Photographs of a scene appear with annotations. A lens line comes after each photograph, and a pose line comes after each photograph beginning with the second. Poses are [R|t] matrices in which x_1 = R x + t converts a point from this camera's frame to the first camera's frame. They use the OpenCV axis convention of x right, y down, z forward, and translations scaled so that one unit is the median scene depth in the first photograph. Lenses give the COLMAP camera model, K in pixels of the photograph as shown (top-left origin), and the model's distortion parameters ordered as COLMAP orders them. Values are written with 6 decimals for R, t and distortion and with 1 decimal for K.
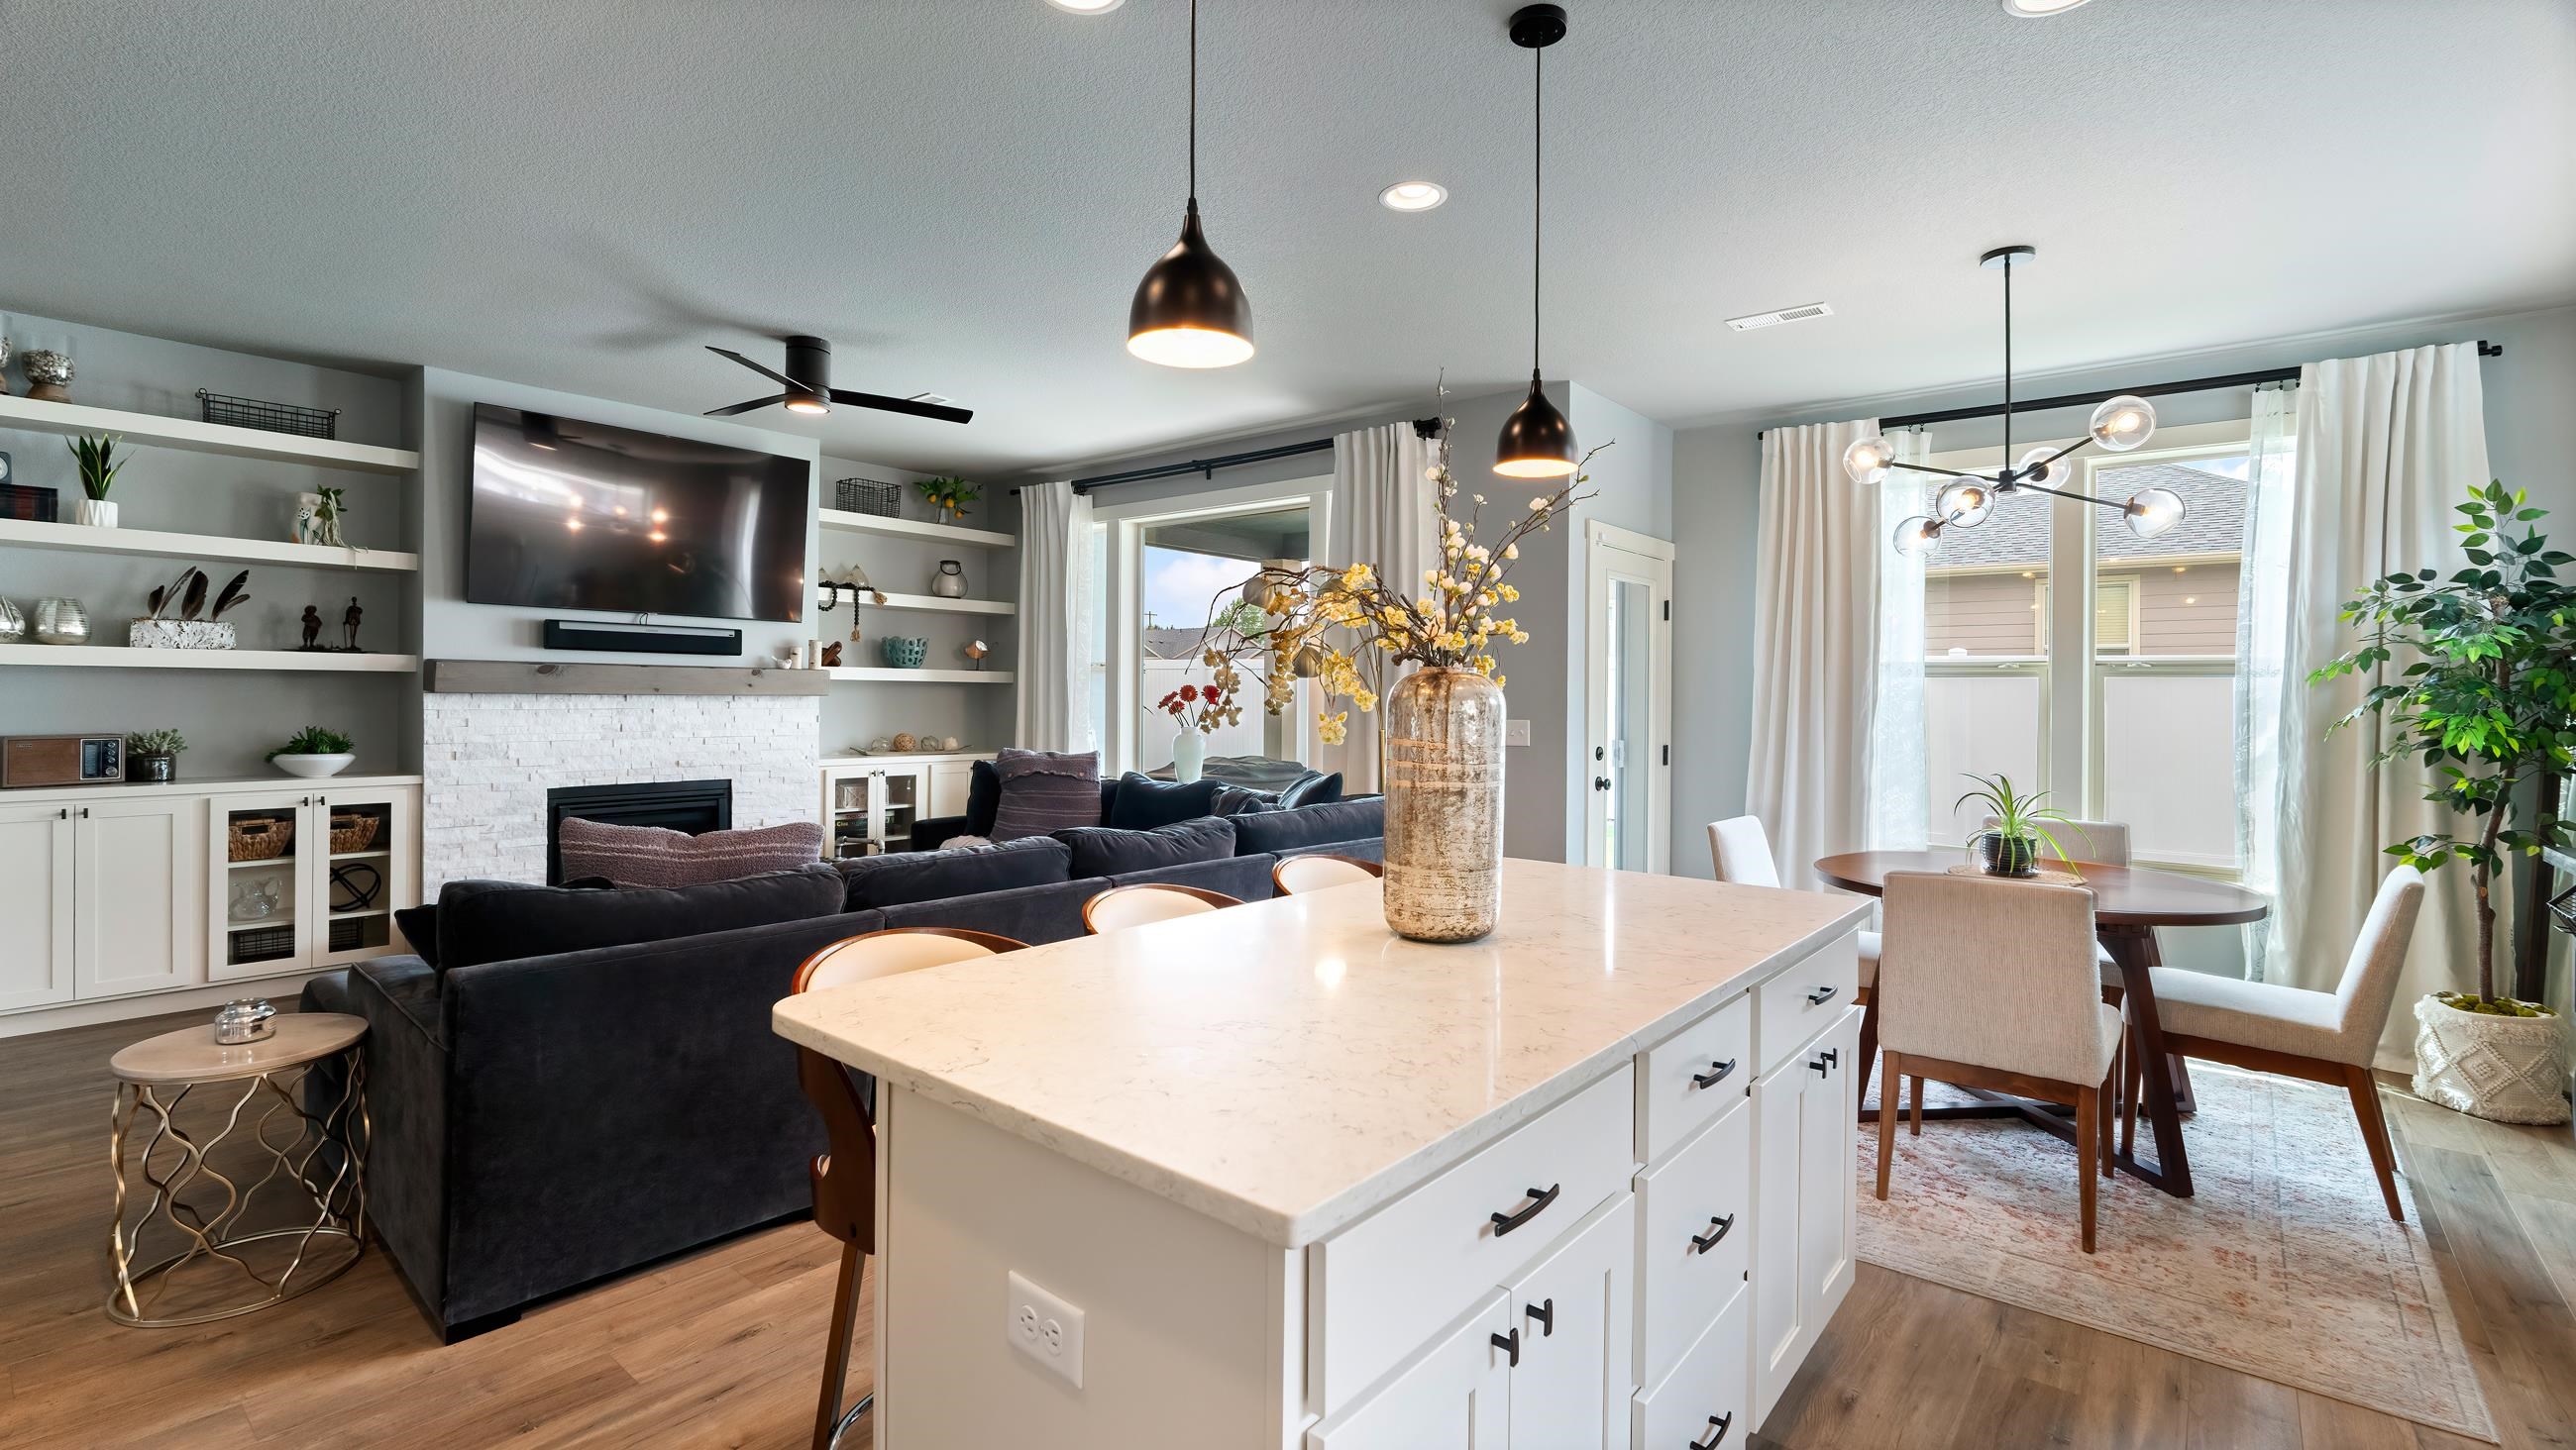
lens RADIAL K [[1145.1, 0, 1294.5], [0, 1145.1, 685.8], [0, 0, 1]] dist [0.002859, 0.000769]
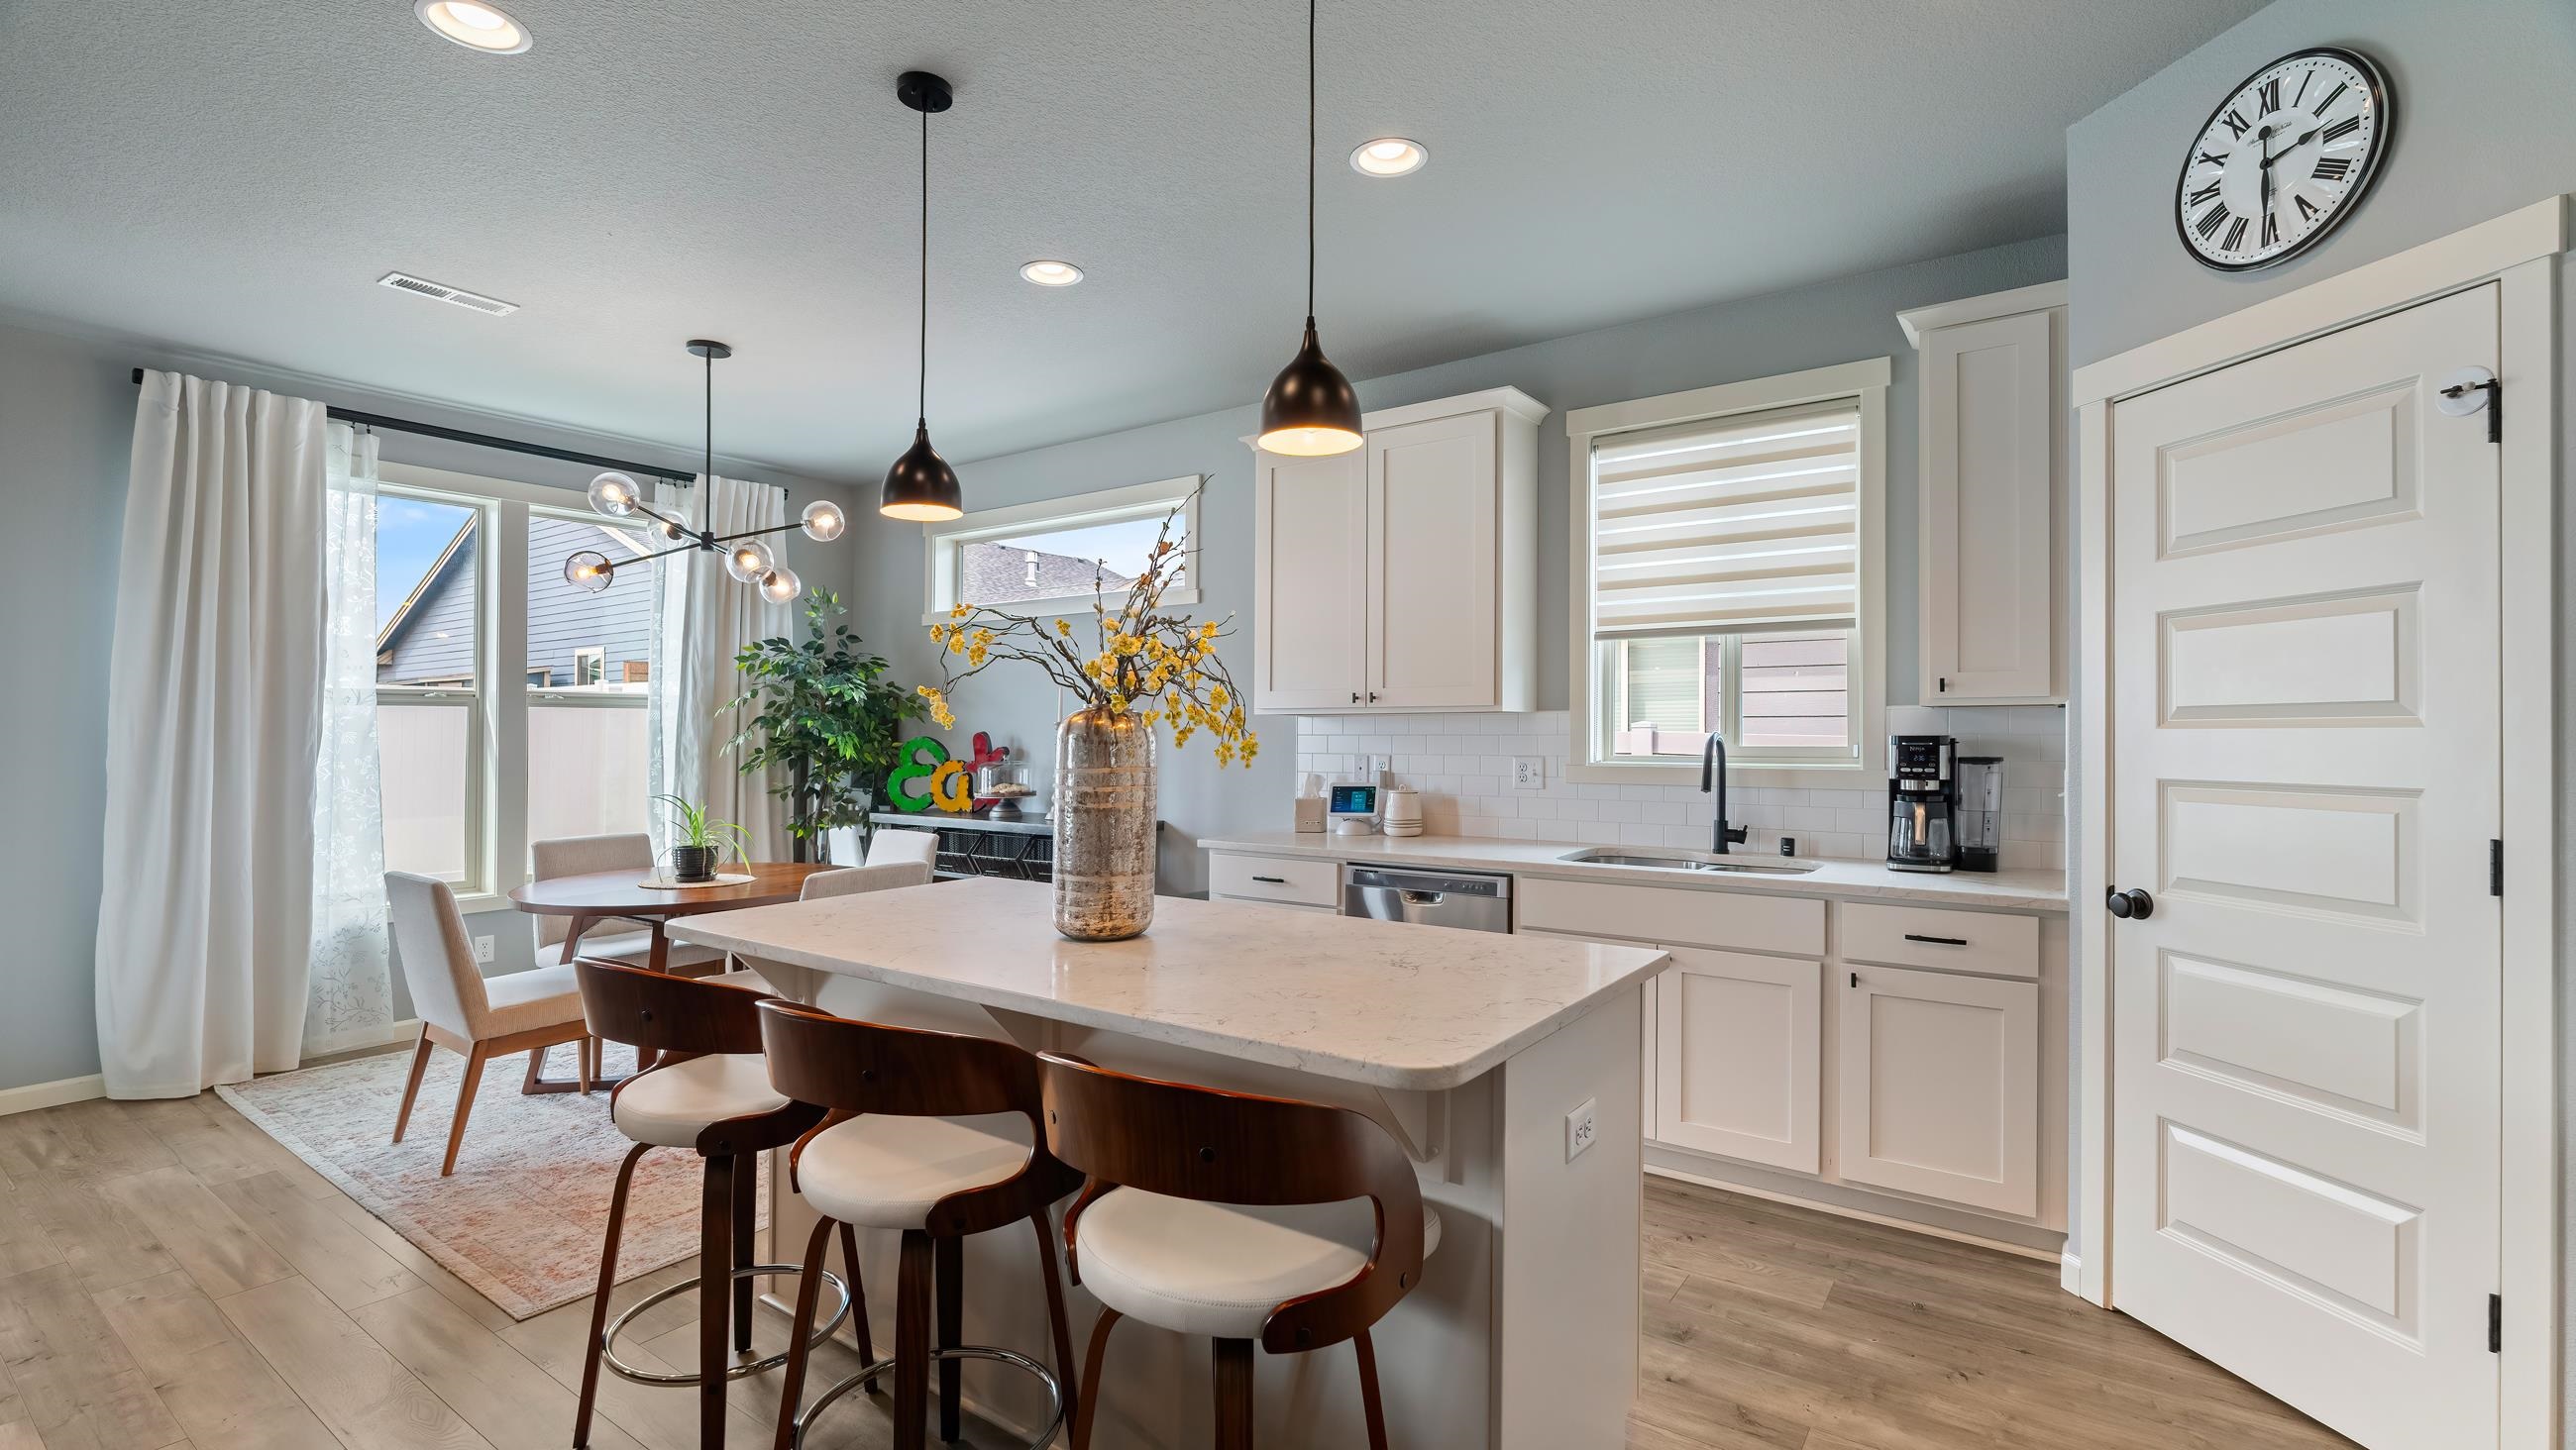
lens RADIAL K [[1145.1, 0, 1267.6], [0, 1145.1, 727.7], [0, 0, 1]] dist [0.002859, 0.000769]
pose [[-0.070788, -0.009945, 0.997442, -0.419461], [-0.002028, 0.999950, 0.009826, -0.000929], [-0.997489, -0.001327, -0.070805, 0.372516]]
